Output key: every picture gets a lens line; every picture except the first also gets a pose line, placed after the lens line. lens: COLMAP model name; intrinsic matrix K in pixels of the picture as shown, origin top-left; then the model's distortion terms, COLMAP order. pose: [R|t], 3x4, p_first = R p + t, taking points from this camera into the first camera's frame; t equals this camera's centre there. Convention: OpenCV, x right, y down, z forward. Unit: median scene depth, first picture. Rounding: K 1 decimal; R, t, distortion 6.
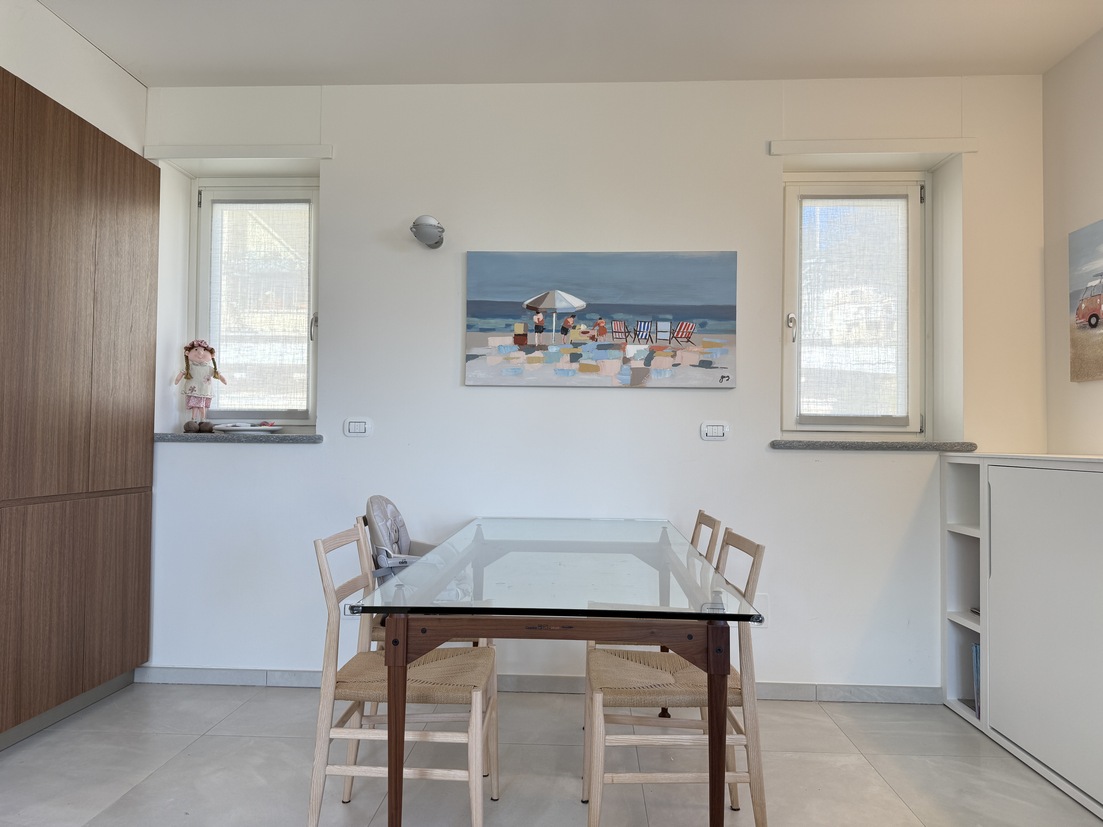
lens RADIAL K [[772.2, 0, 551.9], [0, 772.2, 416.3], [0, 0, 1]] dist [0.084531, -0.103609]
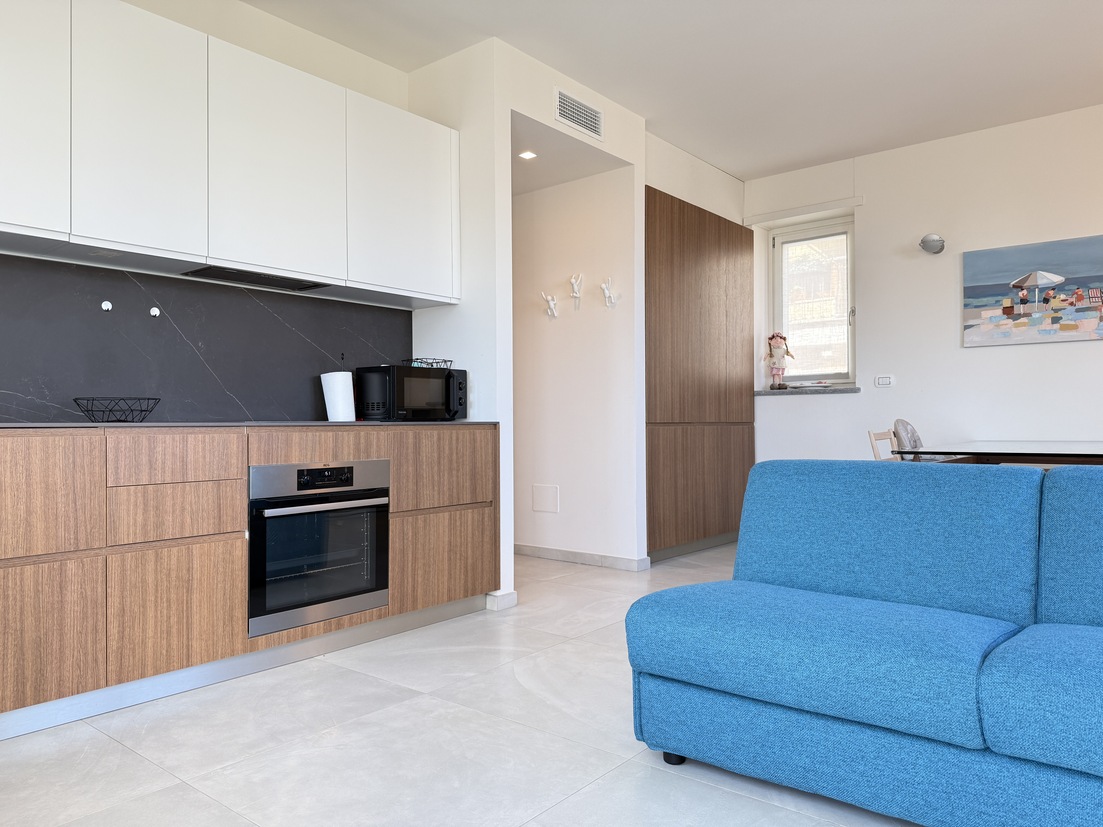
lens RADIAL K [[772.2, 0, 554.7], [0, 772.2, 413.8], [0, 0, 1]] dist [0.084531, -0.103609]
pose [[0.807812, -0.024143, -0.588945, 0.125769], [0.035640, 0.999333, 0.007920, 0.044168], [0.588362, -0.027388, 0.808134, -0.610680]]
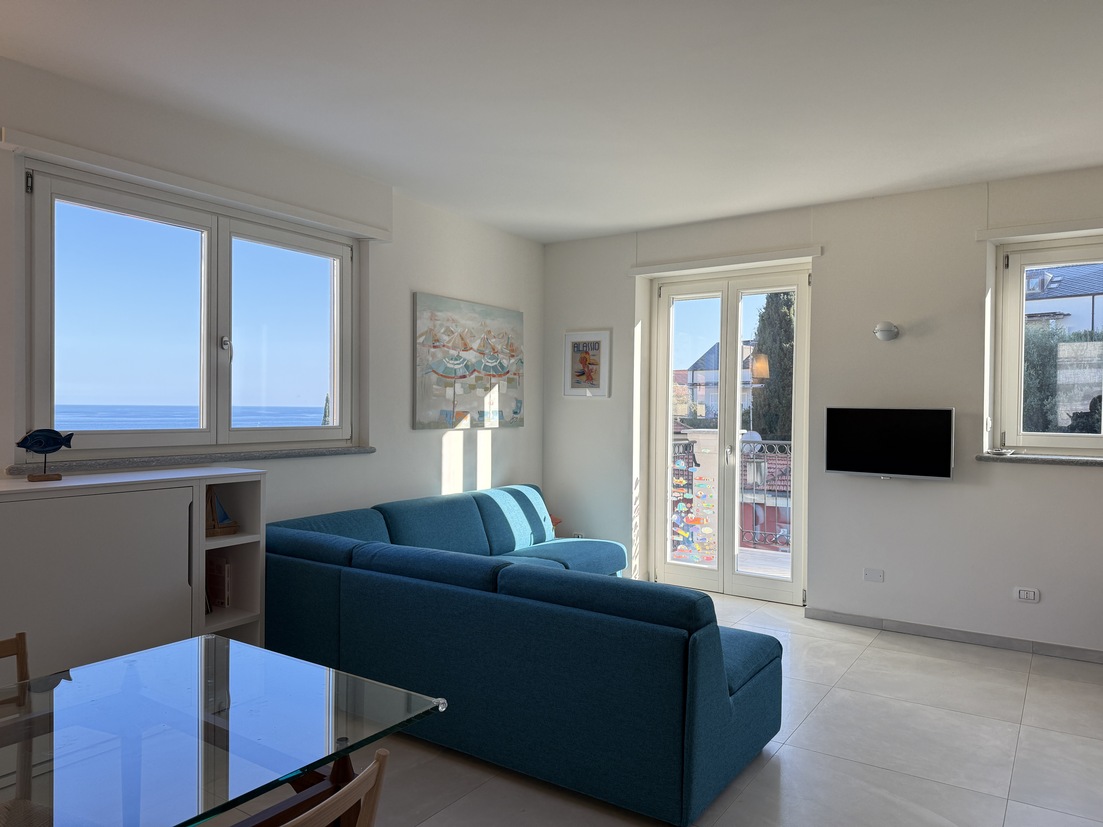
lens RADIAL K [[772.2, 0, 550.2], [0, 772.2, 416.8], [0, 0, 1]] dist [0.084531, -0.103609]
pose [[-0.857423, -0.027773, 0.513862, -0.424569], [-0.037019, 0.999284, -0.007760, -0.058427], [-0.513279, -0.025677, -0.857838, 0.871337]]
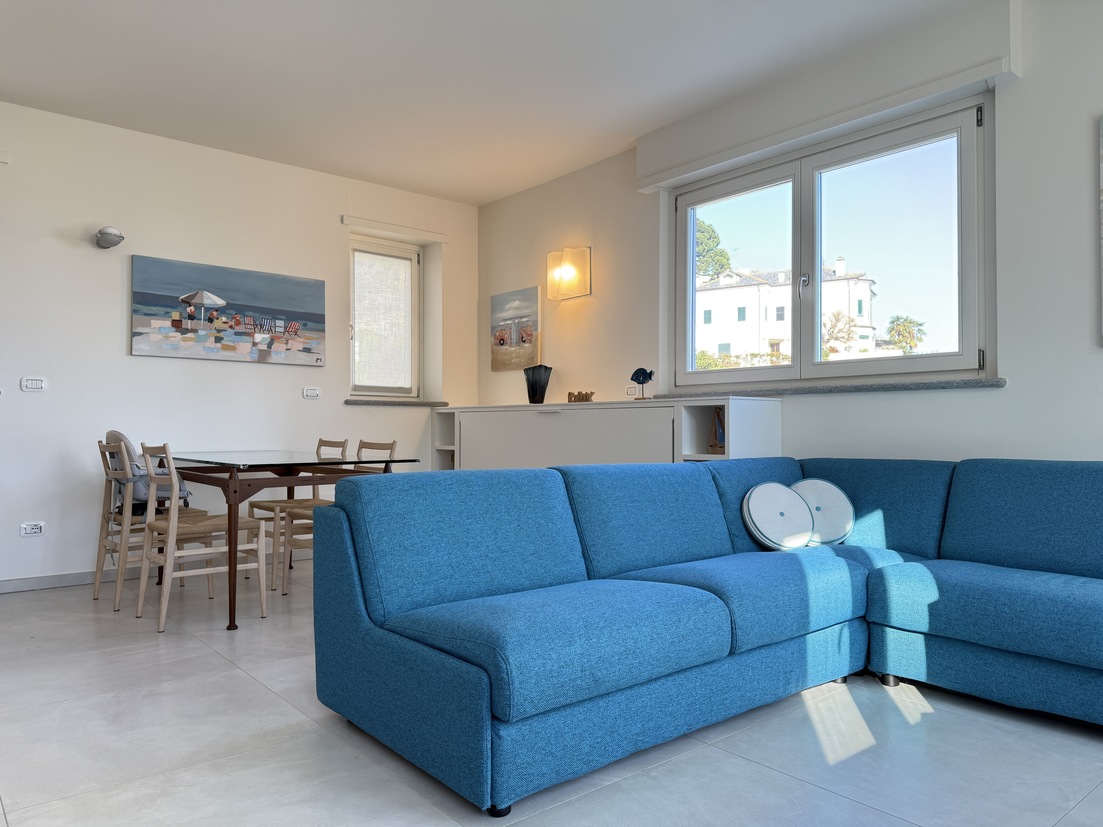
lens RADIAL K [[772.2, 0, 553.2], [0, 772.2, 414.7], [0, 0, 1]] dist [0.084531, -0.103609]
pose [[0.734429, 0.003155, 0.678678, -0.499166], [-0.014343, 0.999838, 0.010873, 0.038724], [-0.678534, -0.017720, 0.734355, -0.493058]]
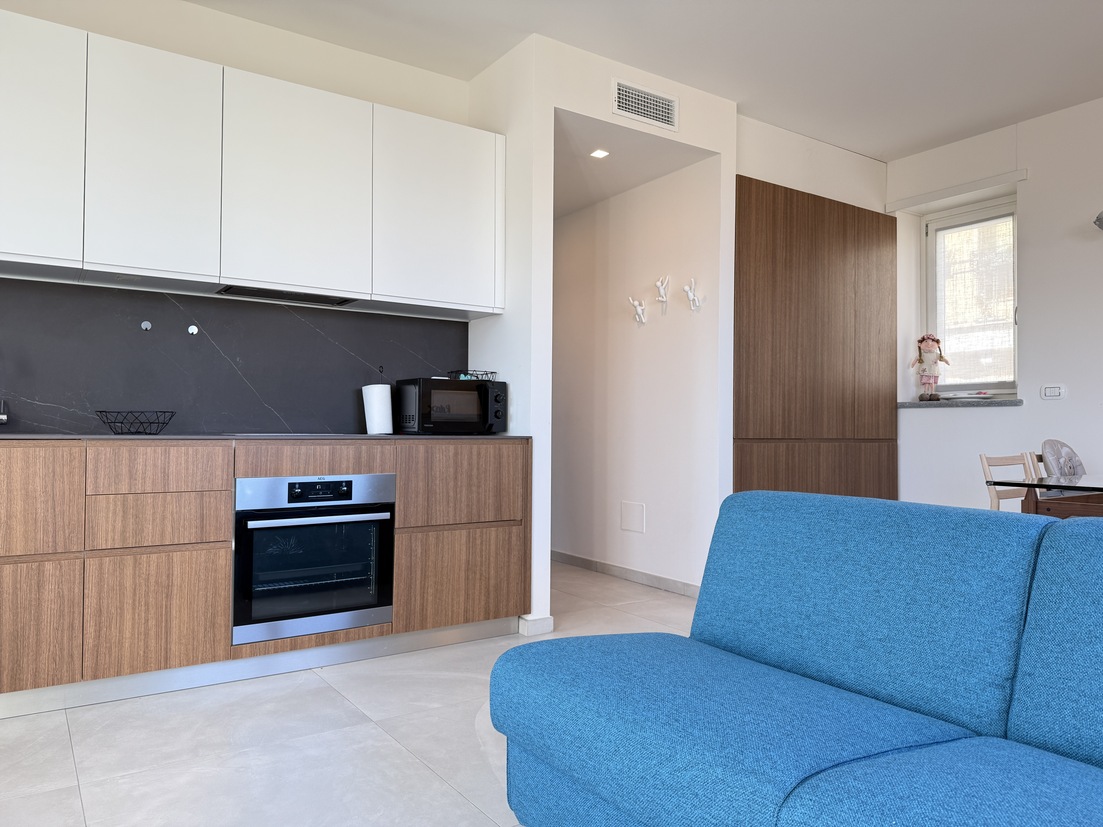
lens RADIAL K [[772.2, 0, 556.1], [0, 772.2, 414.9], [0, 0, 1]] dist [0.084531, -0.103609]
pose [[0.608151, -0.021875, -0.793520, 0.259919], [0.025697, 0.999639, -0.007863, 0.041454], [0.793405, -0.015609, 0.608494, -0.385214]]
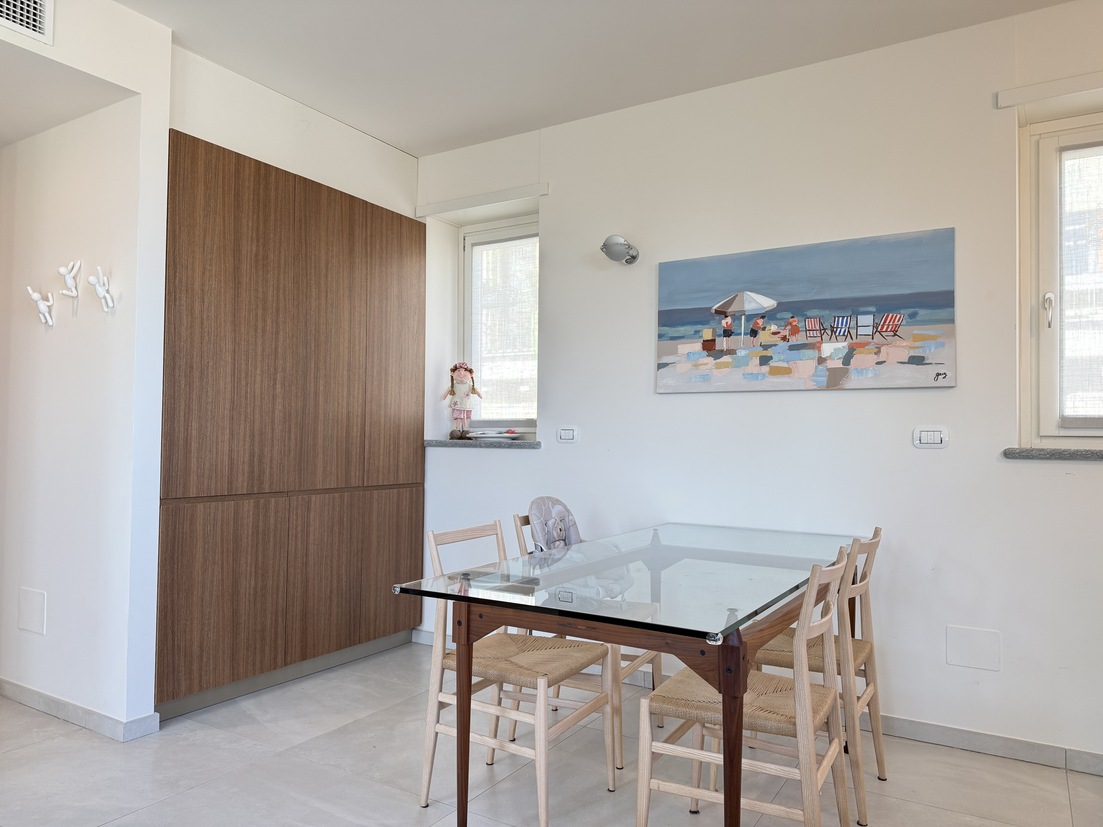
lens RADIAL K [[772.2, 0, 542.8], [0, 772.2, 417.7], [0, 0, 1]] dist [0.084531, -0.103609]
pose [[0.875526, -0.015701, -0.482915, 0.251828], [0.013893, 0.999877, -0.007320, -0.002199], [0.482971, -0.000301, 0.875637, 0.027682]]
